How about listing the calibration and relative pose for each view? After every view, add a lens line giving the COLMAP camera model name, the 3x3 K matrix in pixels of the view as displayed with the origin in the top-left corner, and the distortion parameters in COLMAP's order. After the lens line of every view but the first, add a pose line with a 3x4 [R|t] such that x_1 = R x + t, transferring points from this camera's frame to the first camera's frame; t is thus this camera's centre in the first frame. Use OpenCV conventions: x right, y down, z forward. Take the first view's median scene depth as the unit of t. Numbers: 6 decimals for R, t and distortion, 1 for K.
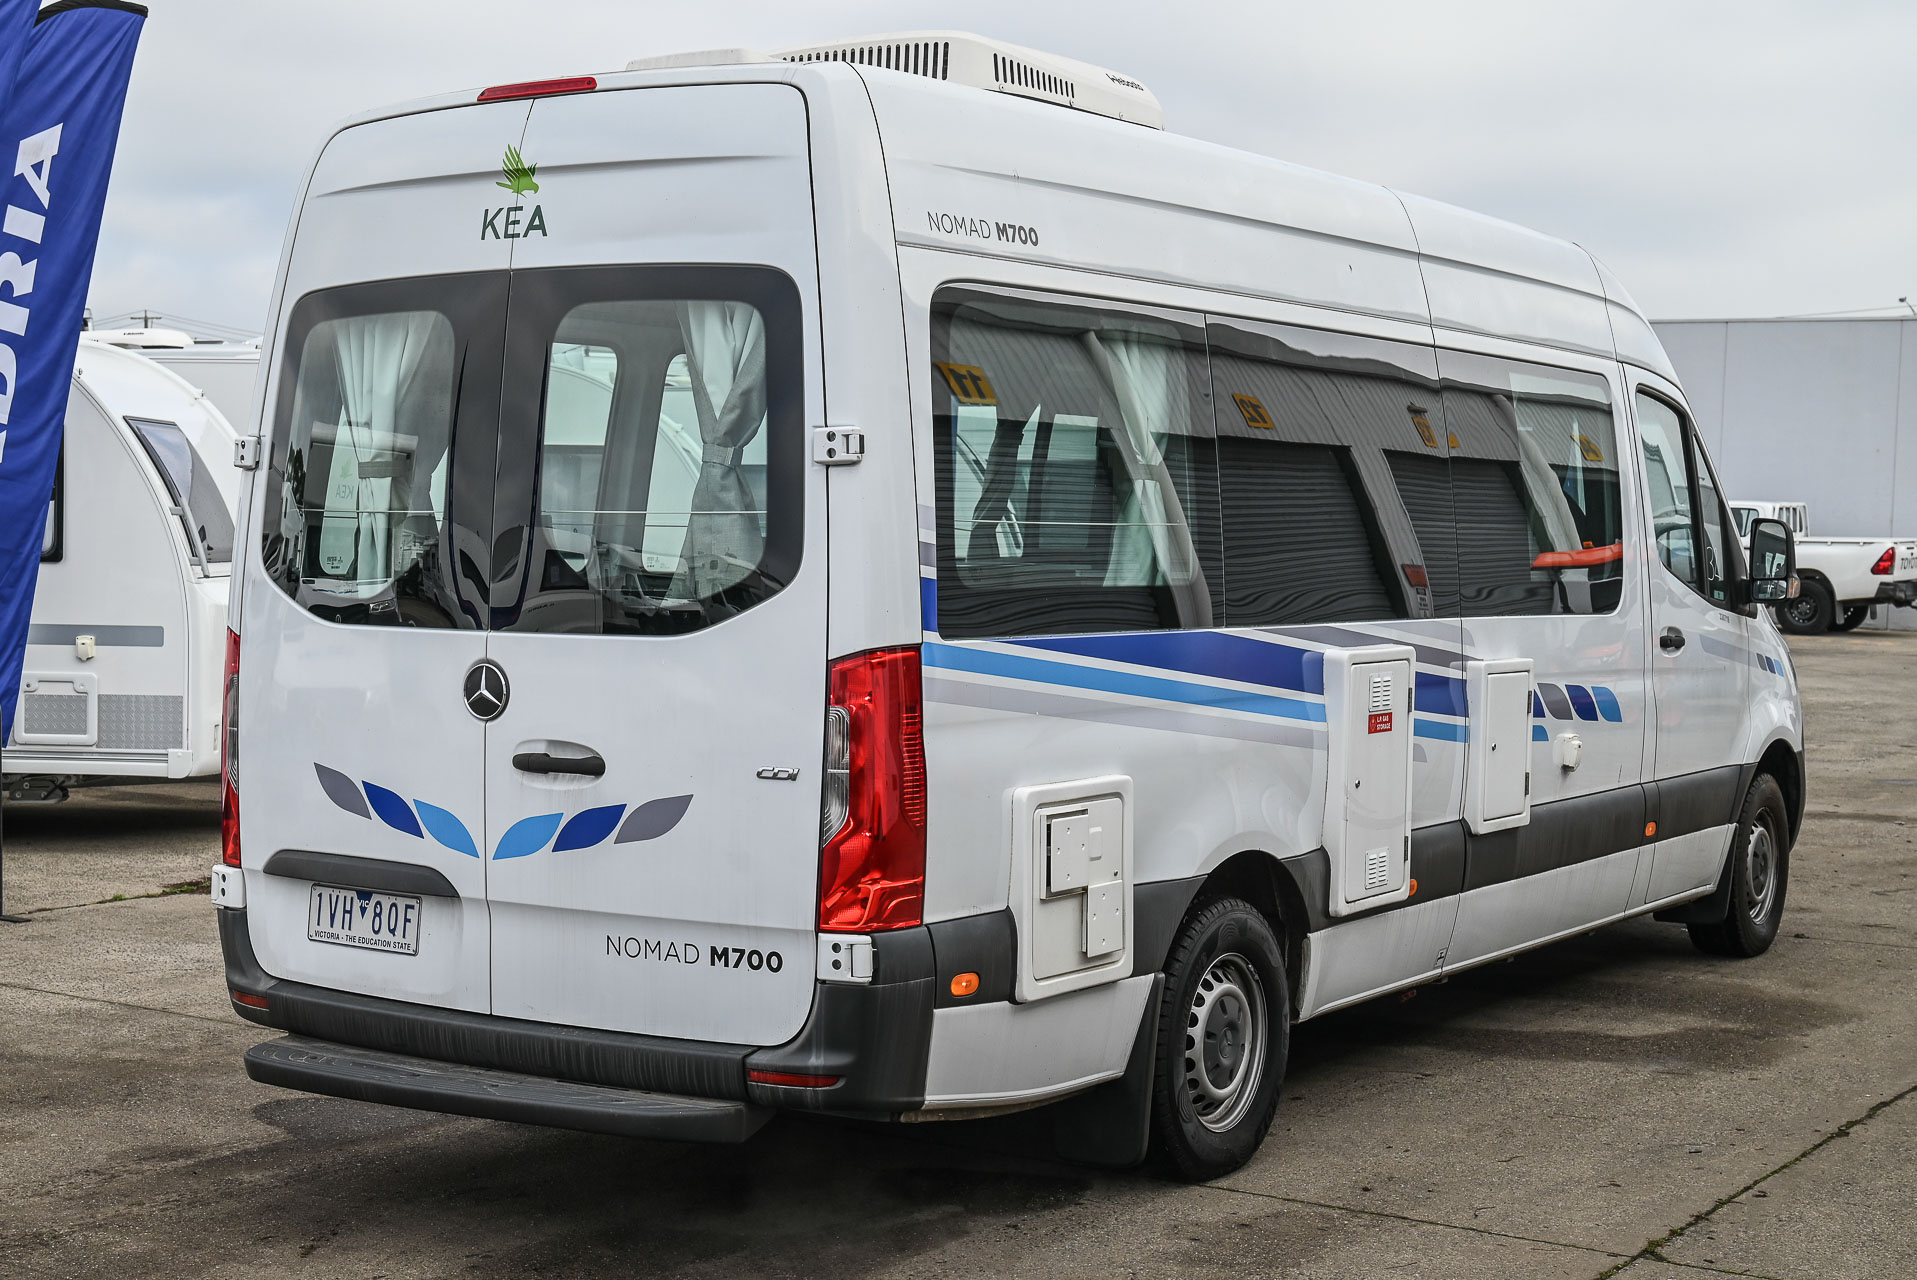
lens RADIAL K [[2741.1, 0, 955.4], [0, 2741.1, 636.4], [0, 0, 1]] dist [0.028792, 0.000000]
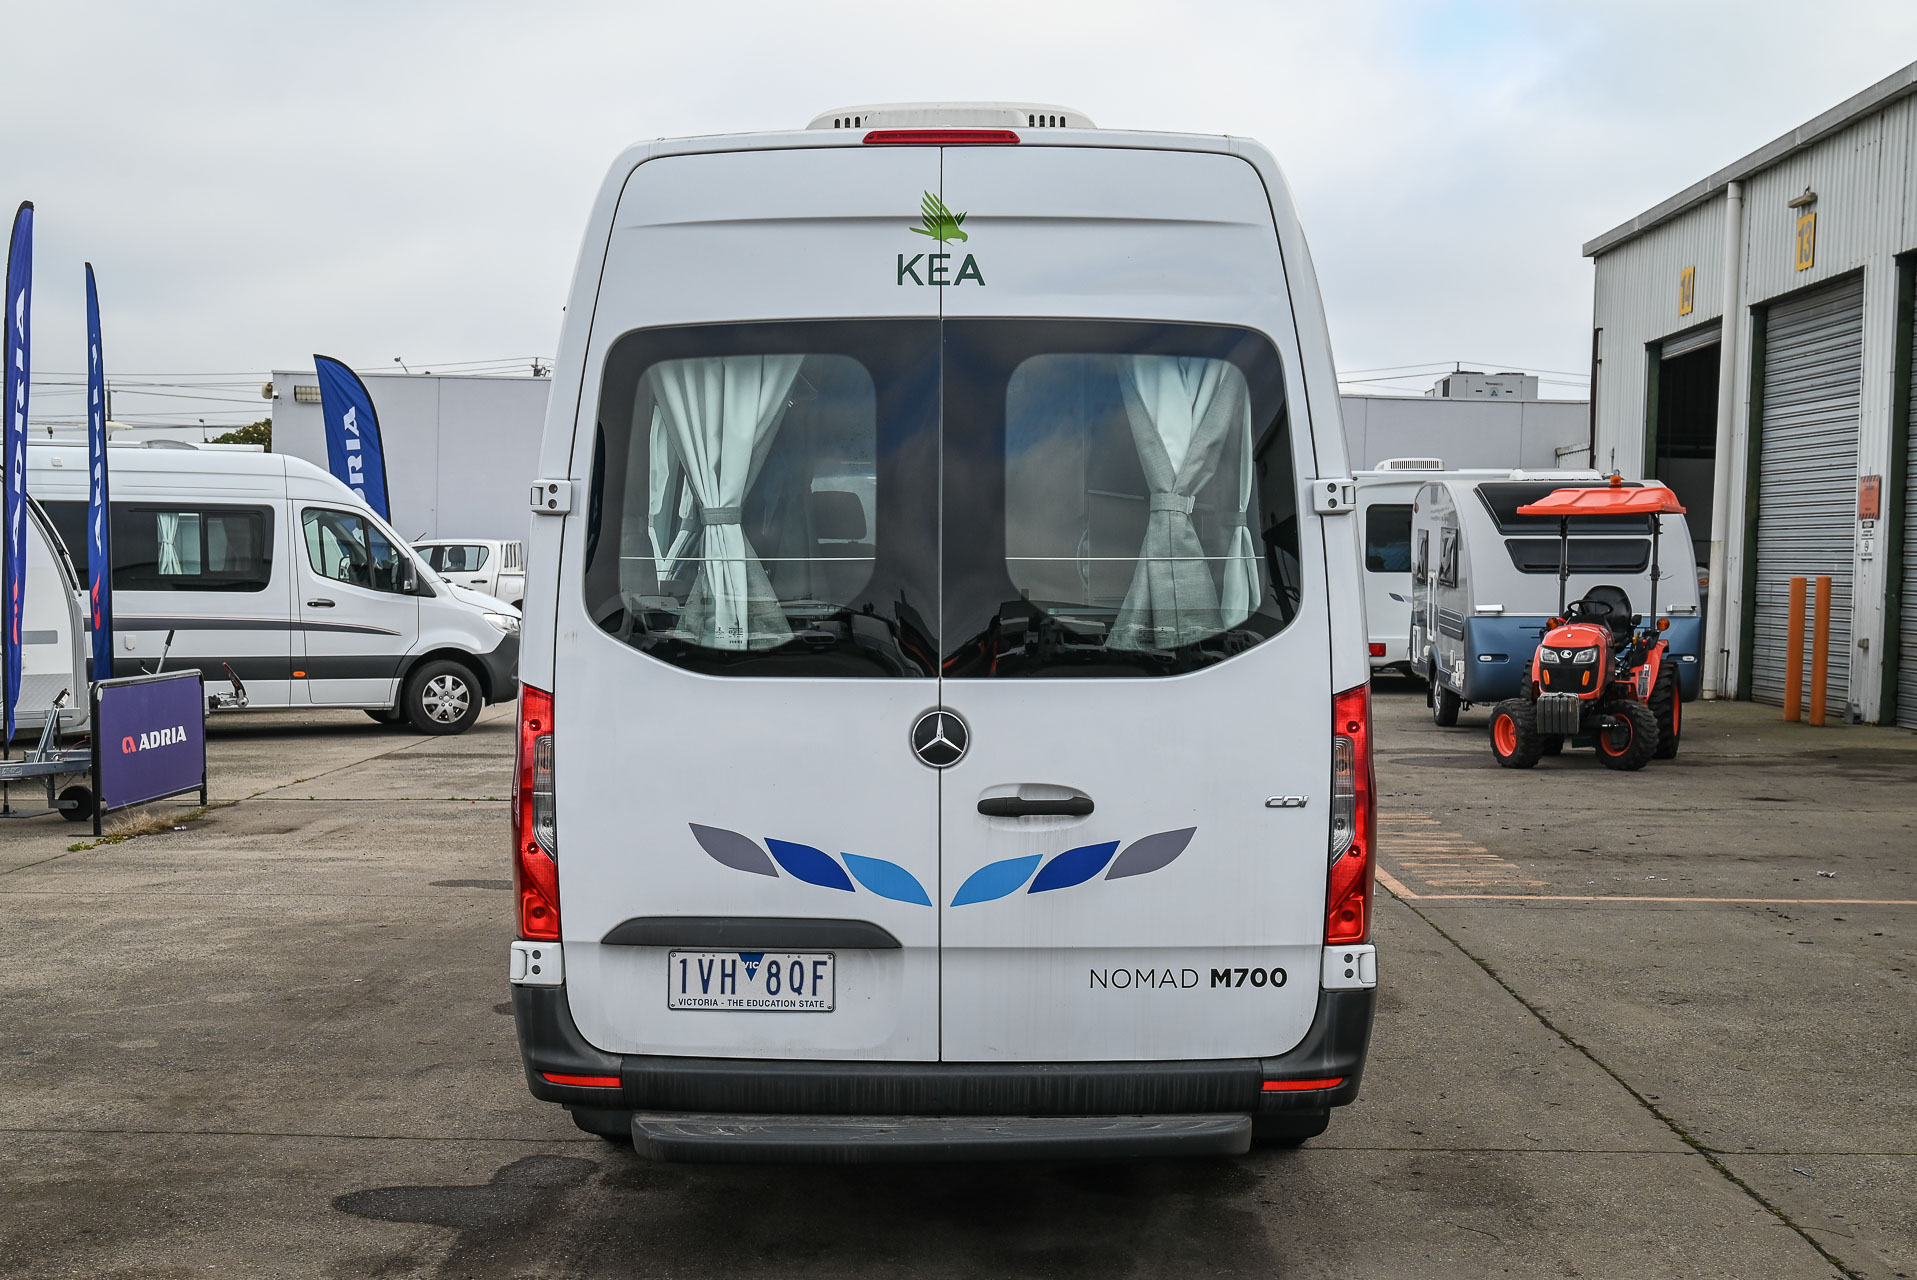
lens RADIAL K [[2524.2, 0, 968.4], [0, 2524.2, 703.1], [0, 0, 1]] dist [0.006755, 0.000000]
pose [[0.843990, -0.036968, 0.535084, -0.647161], [0.028480, 0.999303, 0.024118, -0.014799], [-0.535603, -0.005116, 0.844454, 0.216018]]
